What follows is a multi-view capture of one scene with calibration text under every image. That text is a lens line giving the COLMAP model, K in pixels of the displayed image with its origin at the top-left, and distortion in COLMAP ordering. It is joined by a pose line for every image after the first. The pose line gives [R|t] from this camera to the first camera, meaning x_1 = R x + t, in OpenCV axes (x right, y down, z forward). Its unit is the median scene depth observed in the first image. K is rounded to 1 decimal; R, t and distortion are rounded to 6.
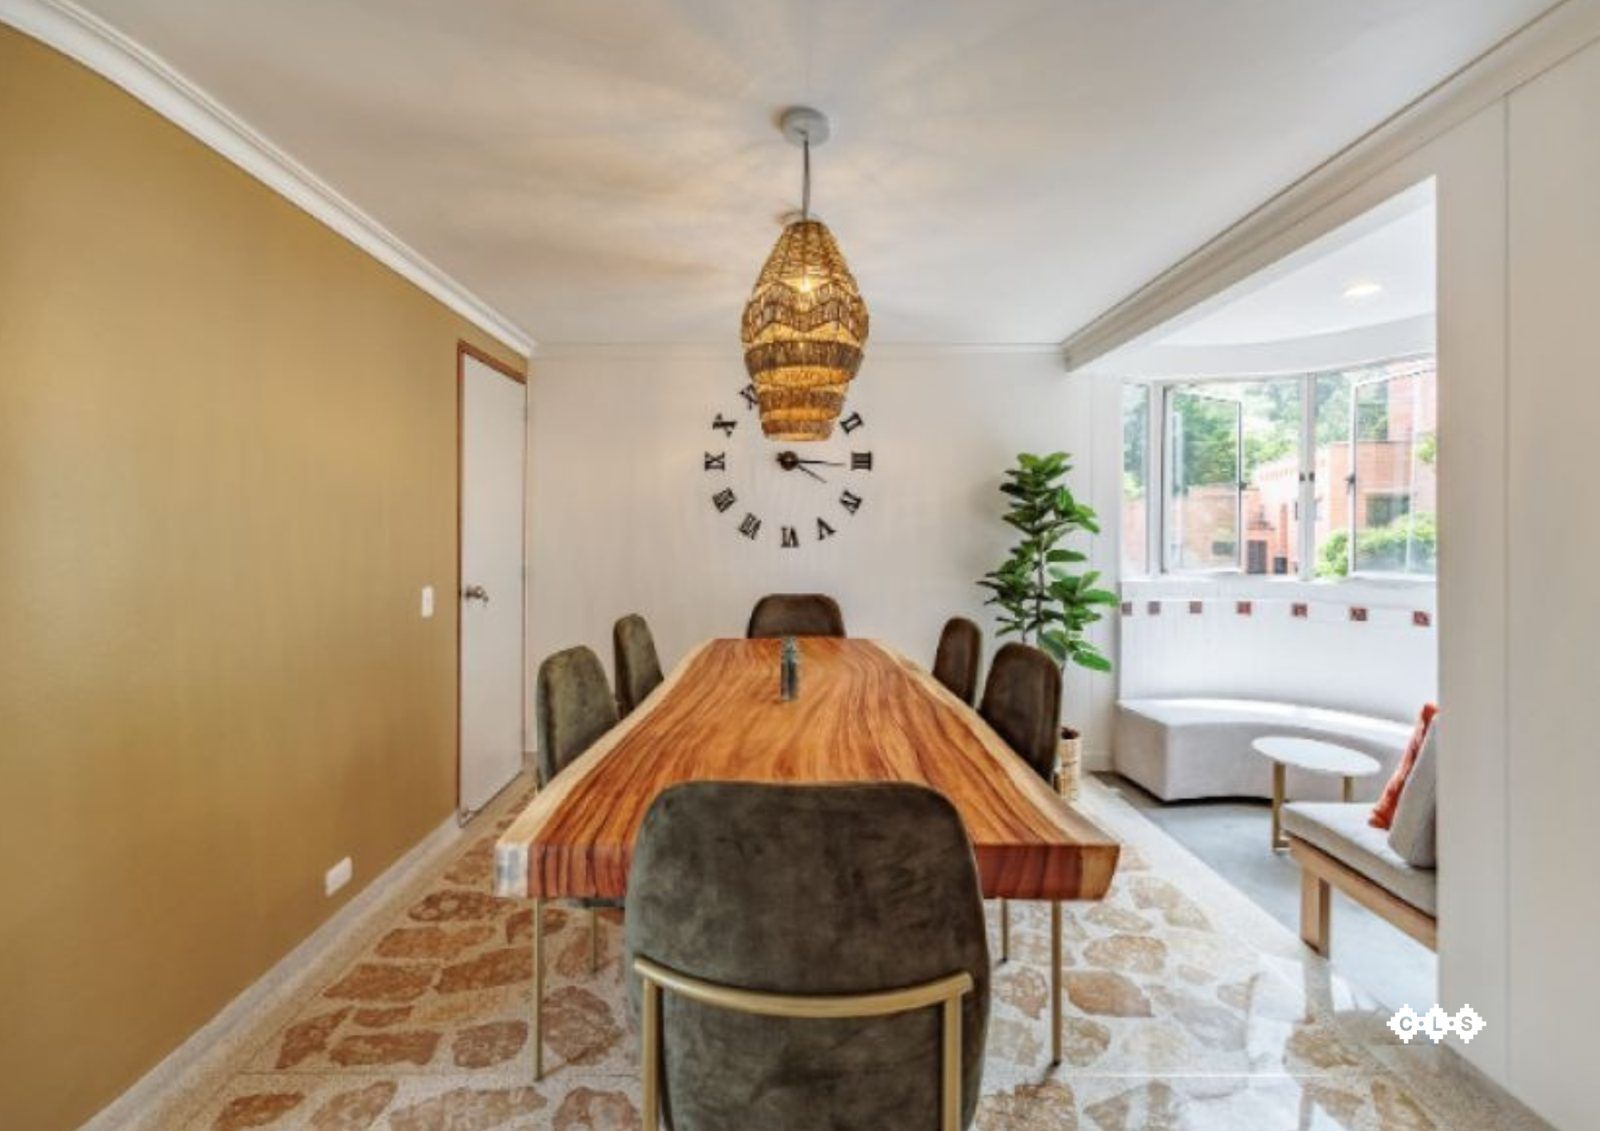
lens RADIAL K [[668.7, 0, 799.9], [0, 668.7, 528.8], [0, 0, 1]] dist [-0.000296, 0.000142]
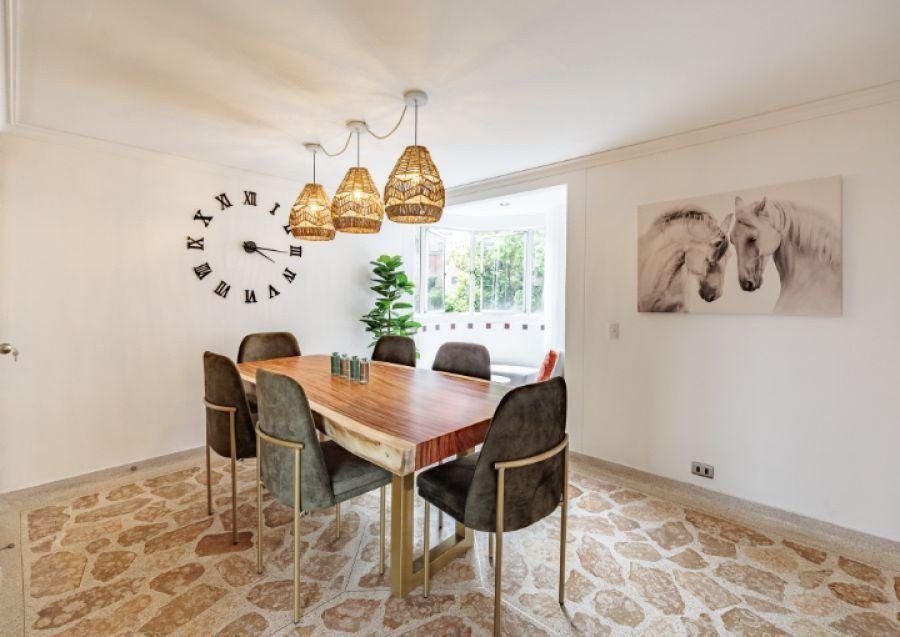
lens RADIAL K [[405.6, 0, 449.9], [0, 405.6, 301.7], [0, 0, 1]] dist [-0.000287, -0.000236]
pose [[0.692526, -0.010569, 0.721315, -0.397119], [-0.007807, 0.999724, 0.022144, -0.000595], [-0.721350, -0.020966, 0.692253, 0.019705]]
